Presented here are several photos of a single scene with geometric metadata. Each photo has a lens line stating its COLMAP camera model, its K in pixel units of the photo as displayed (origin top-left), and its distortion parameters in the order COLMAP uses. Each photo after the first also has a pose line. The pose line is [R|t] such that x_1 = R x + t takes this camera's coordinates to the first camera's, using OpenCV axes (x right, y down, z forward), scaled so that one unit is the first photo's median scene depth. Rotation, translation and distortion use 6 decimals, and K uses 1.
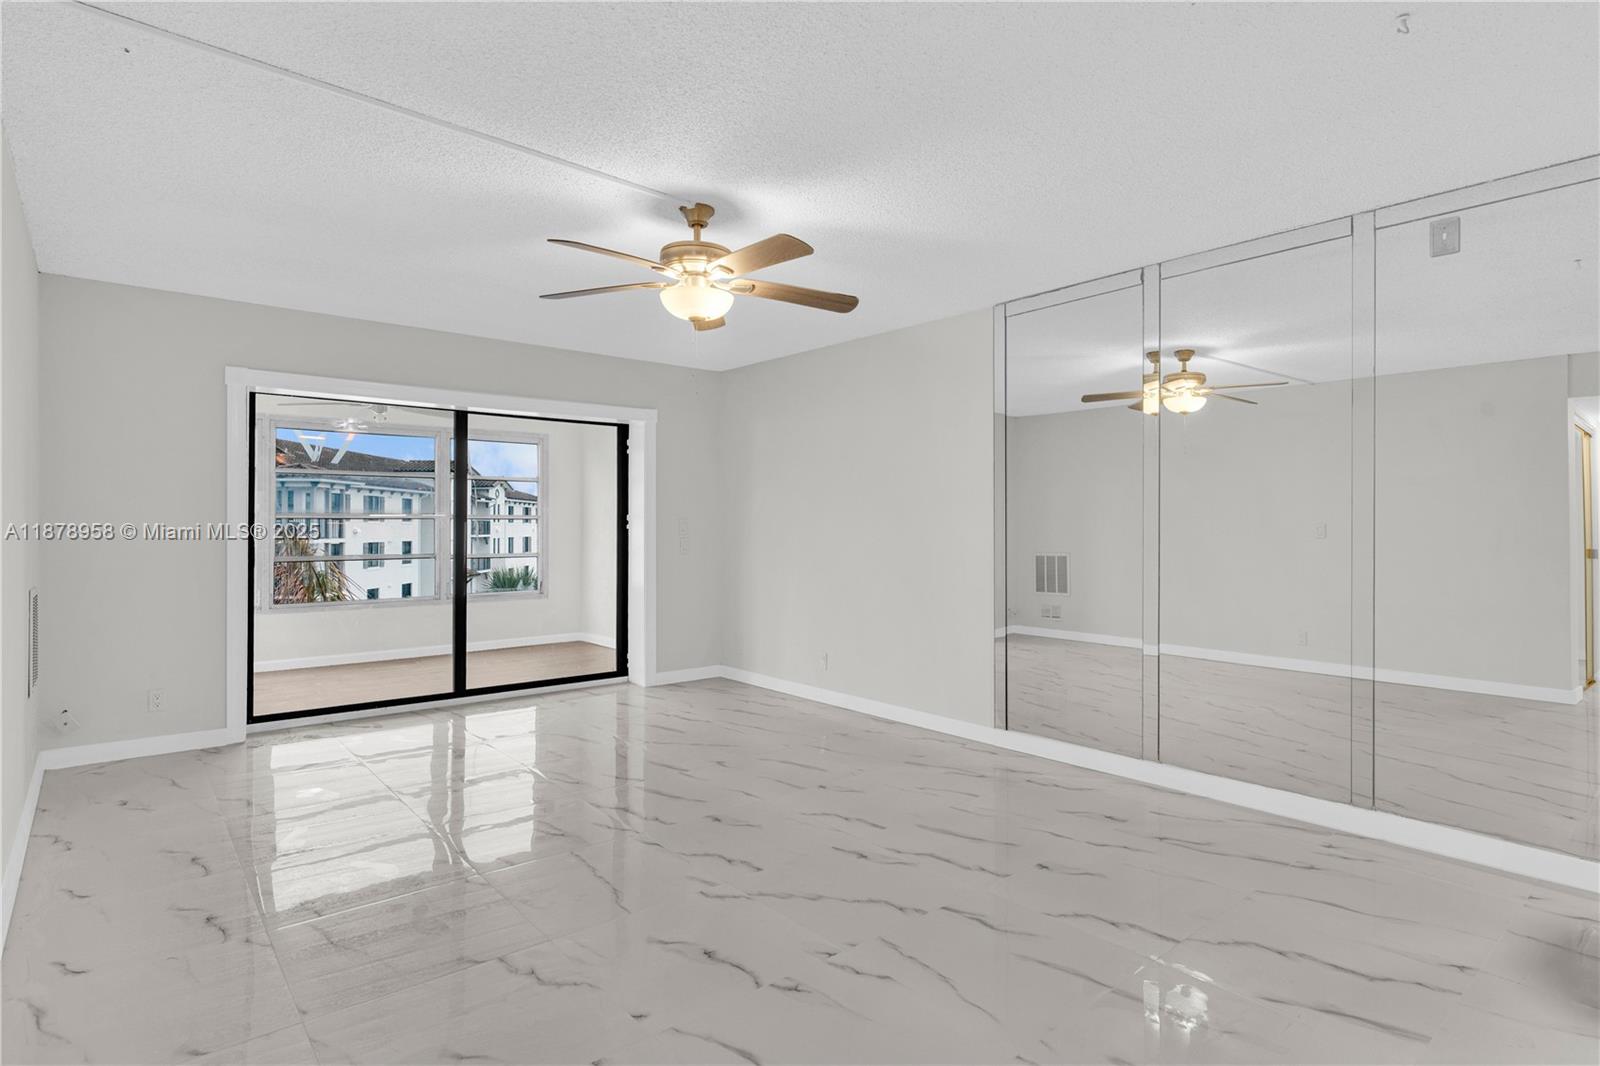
lens RADIAL K [[828.7, 0, 832.4], [0, 828.7, 517.9], [0, 0, 1]] dist [0.012982, 0.000023]
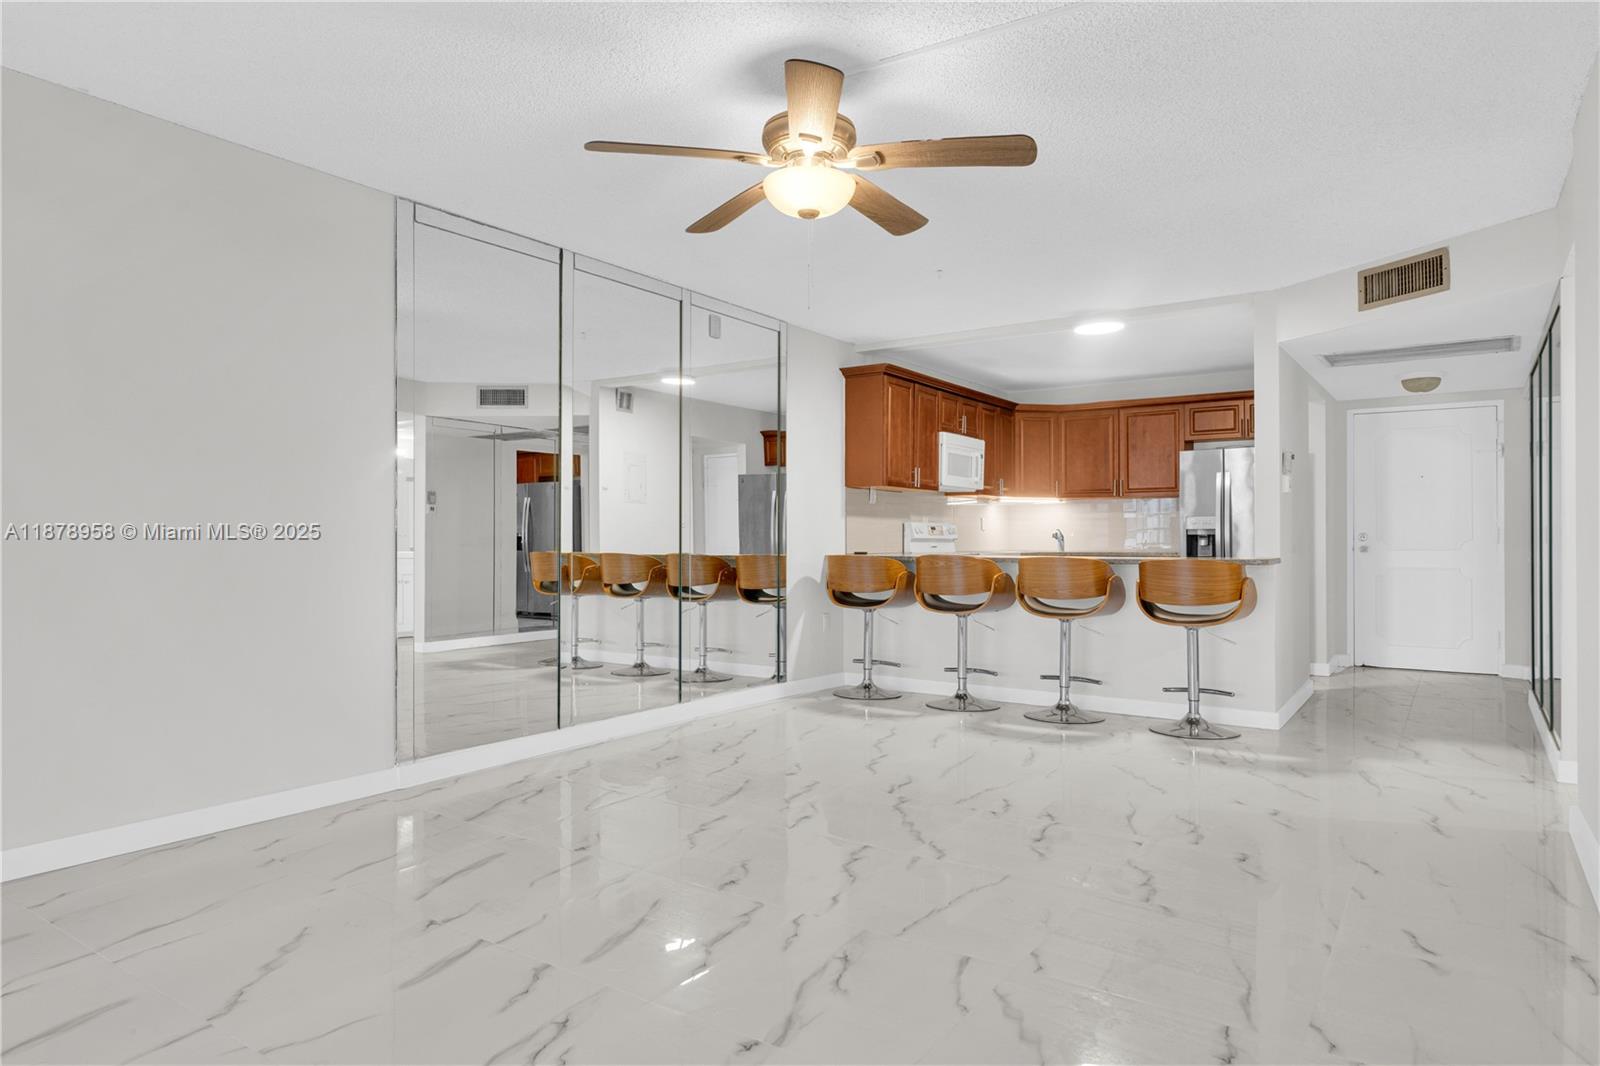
lens RADIAL K [[971.1, 0, 795.8], [0, 971.1, 530.0], [0, 0, 1]] dist [0.001261, -0.000011]
pose [[-0.250398, 0.008373, 0.968107, -0.067196], [-0.011027, 0.999873, -0.011499, 0.004423], [-0.968080, -0.013554, -0.250274, 0.079894]]
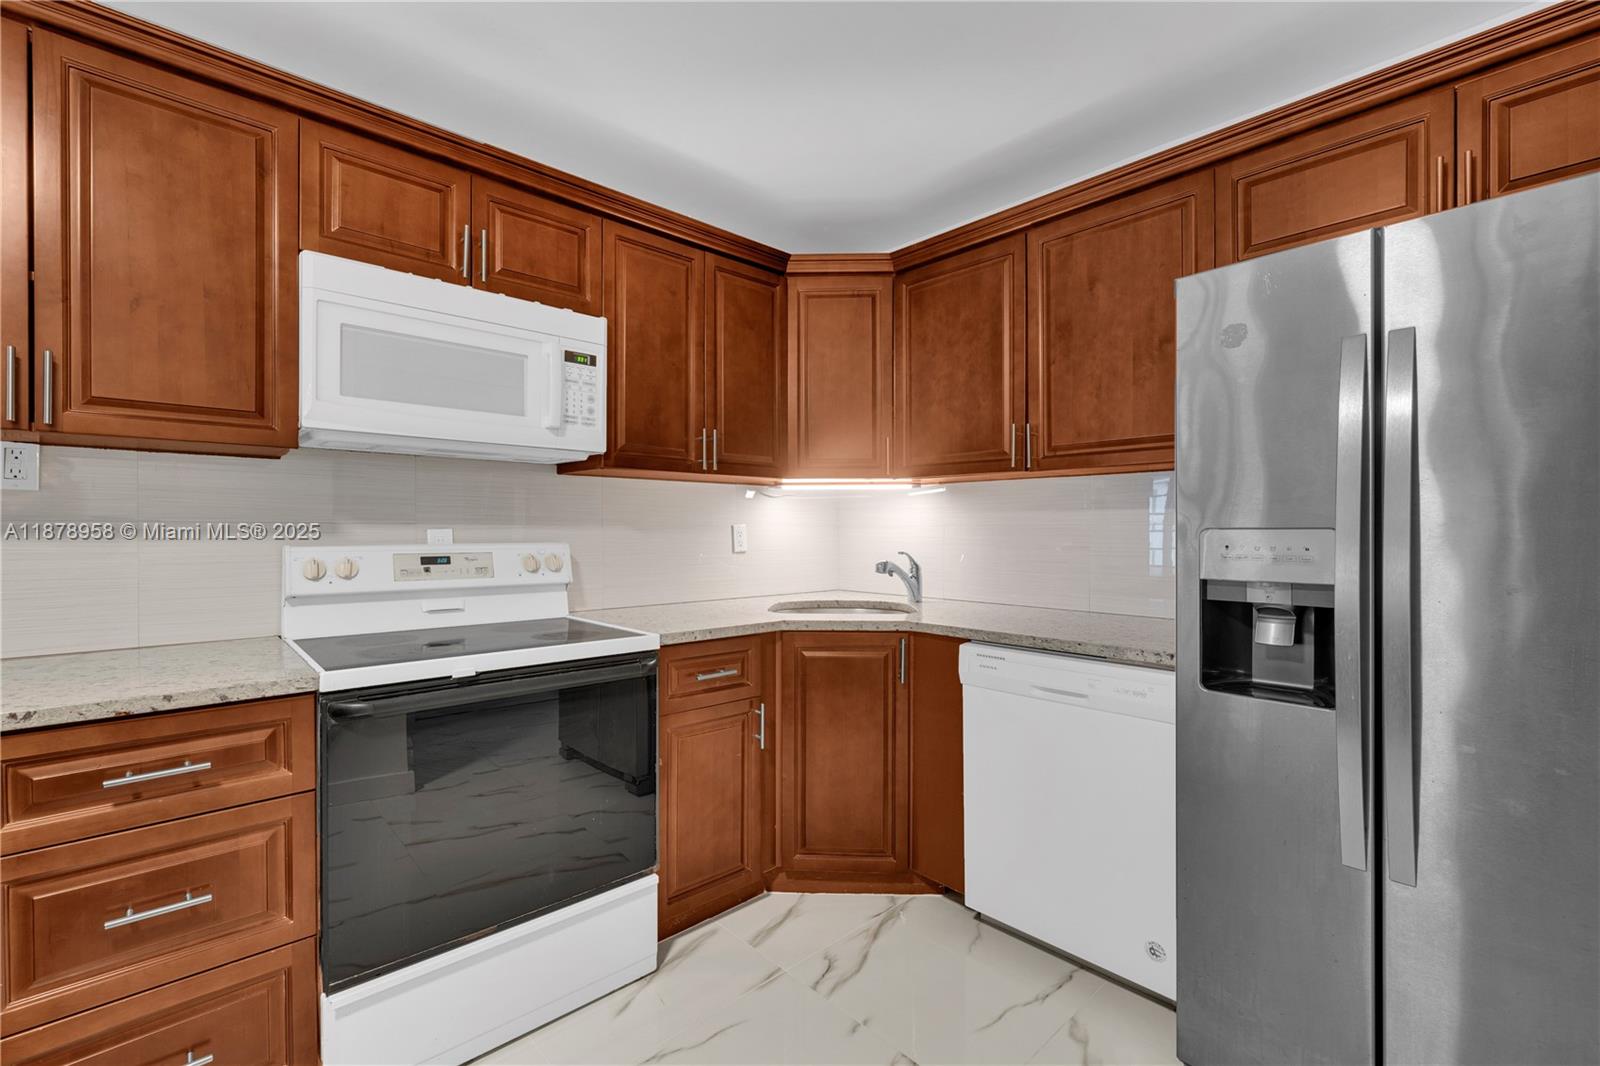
lens RADIAL K [[699.7, 0, 793.8], [0, 699.7, 529.3], [0, 0, 1]] dist [-0.000640, -0.000086]
pose [[-0.021119, -0.000164, 0.999777, 0.036419], [-0.011608, 0.999933, -0.000082, 0.000114], [-0.999710, -0.011607, -0.021120, 0.000082]]
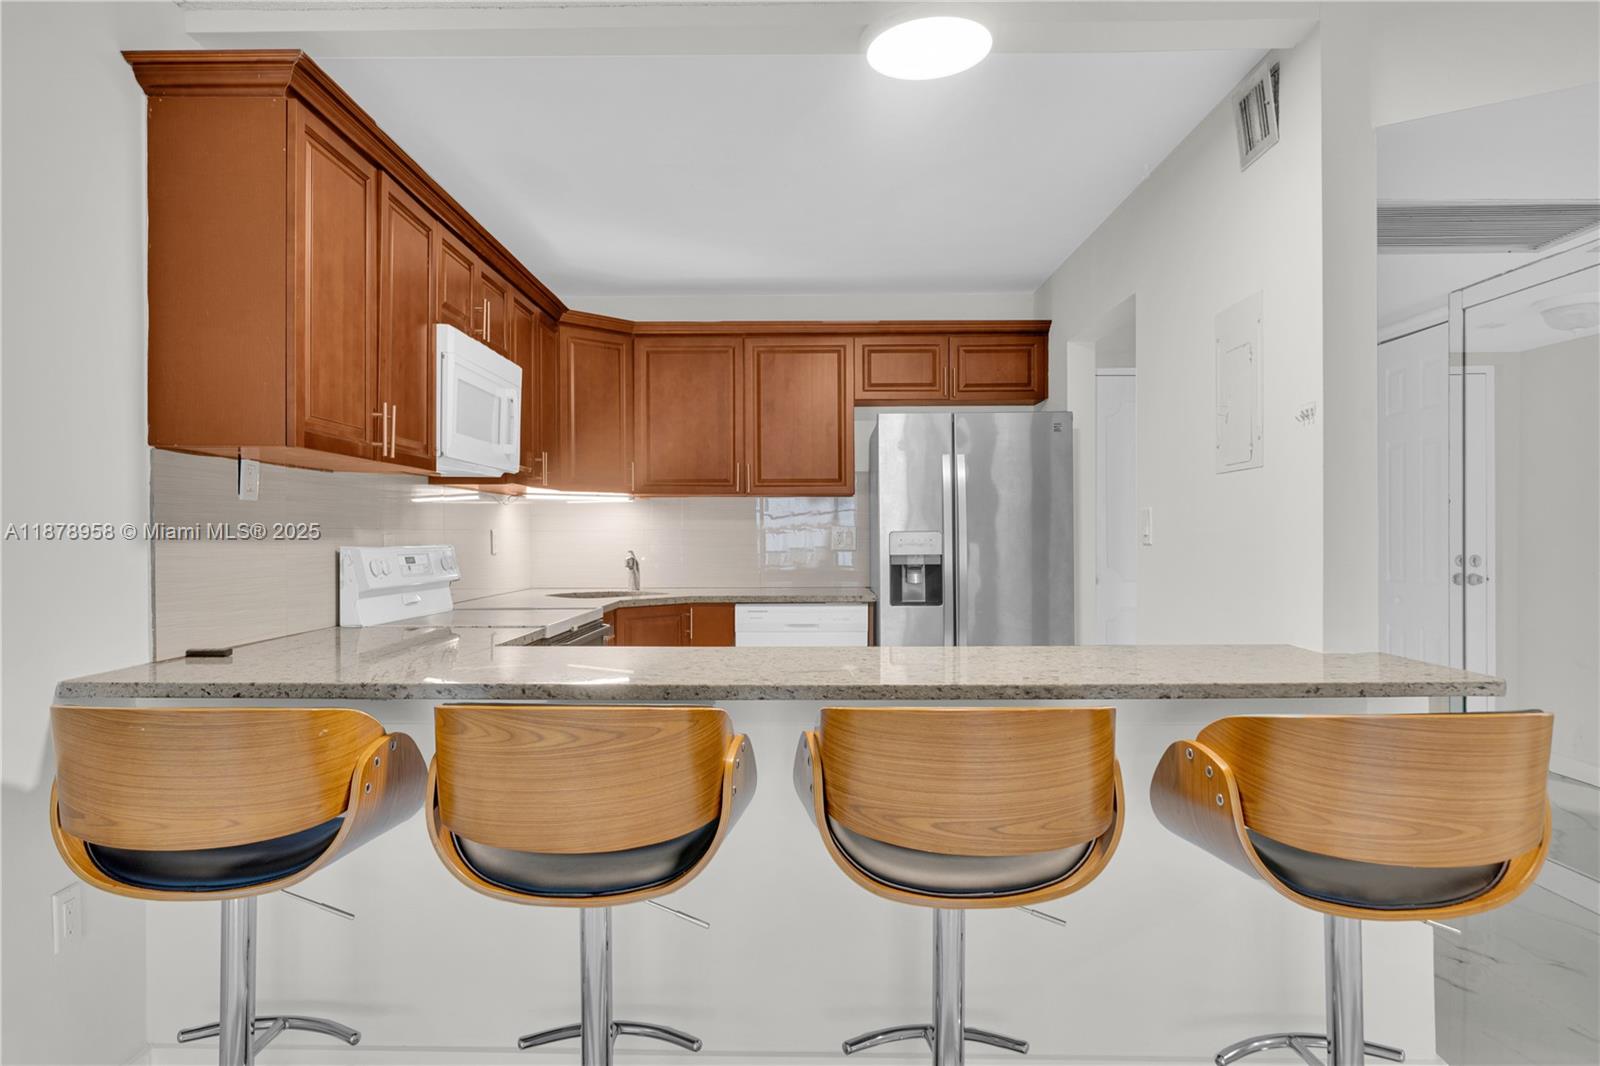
lens RADIAL K [[984.1, 0, 790.0], [0, 984.1, 535.6], [0, 0, 1]] dist [-0.000340, 0.001559]
pose [[-0.746870, -0.000495, 0.664970, 0.013920], [-0.004658, 0.999979, -0.004488, 0.000644], [-0.664954, -0.006449, -0.746857, 0.052495]]
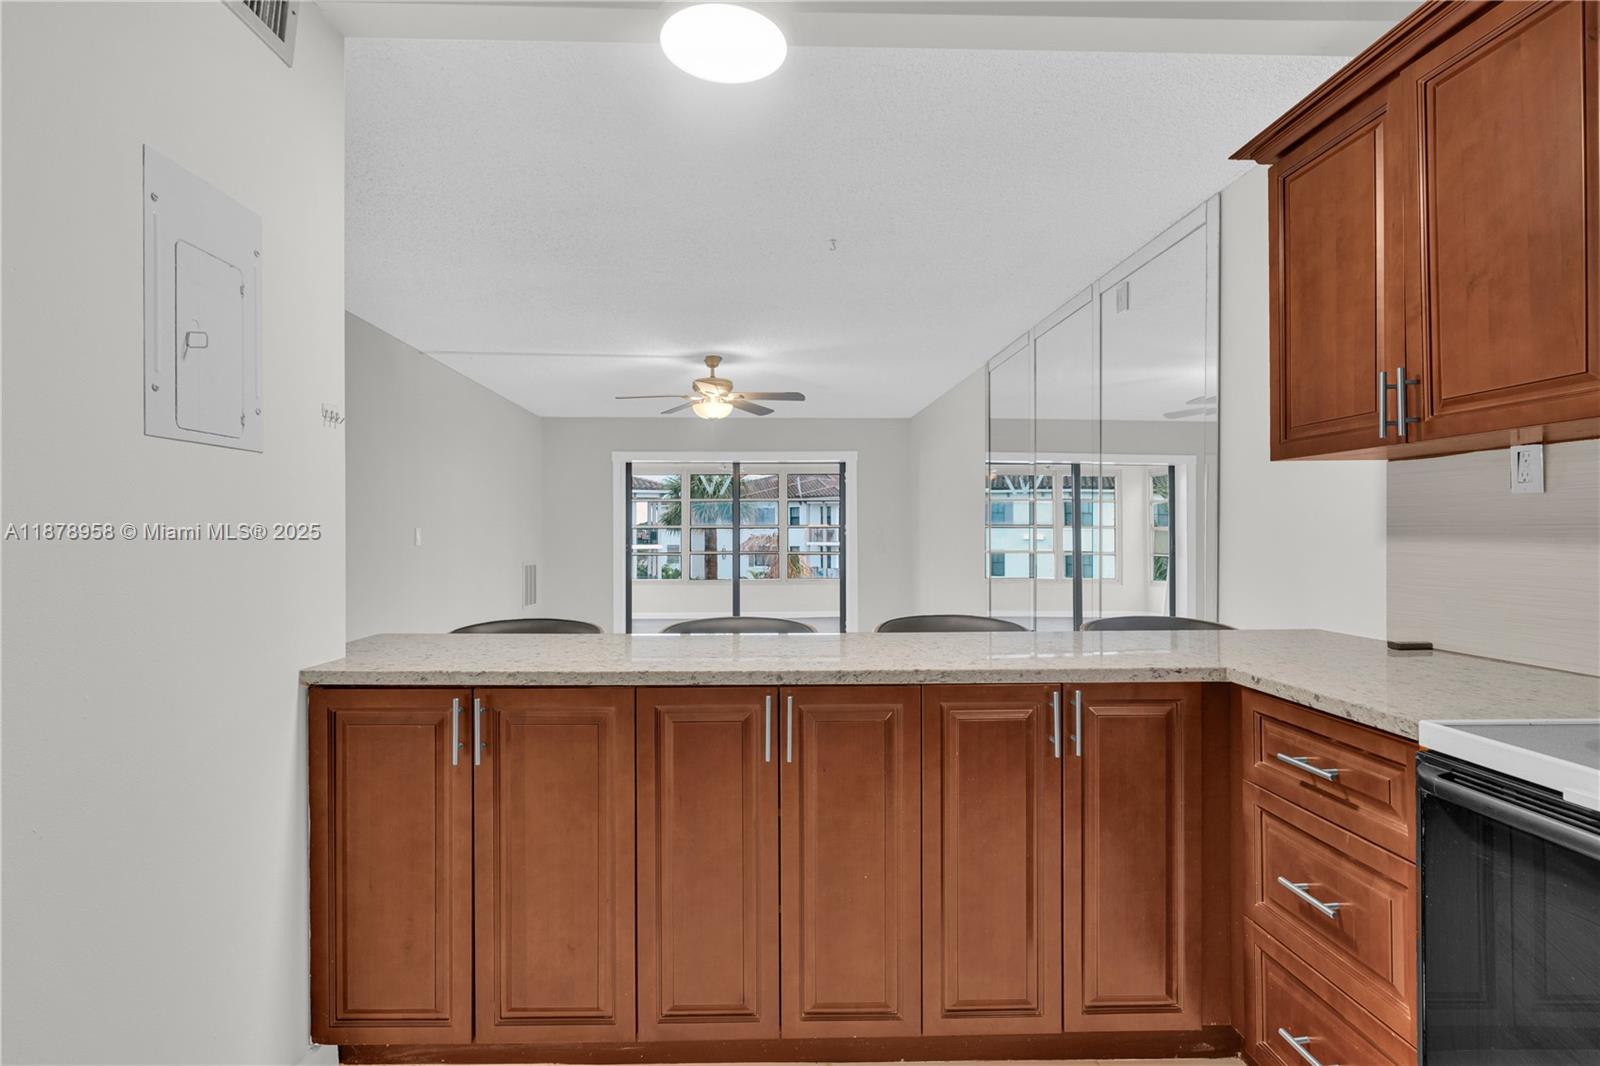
lens RADIAL K [[753.0, 0, 787.0], [0, 753.0, 532.4], [0, 0, 1]] dist [0.001308, -0.000407]
pose [[0.783210, -0.003034, -0.621750, 0.062626], [0.009737, 0.999925, 0.007386, -0.000090], [0.621681, -0.011839, 0.783181, -0.011473]]
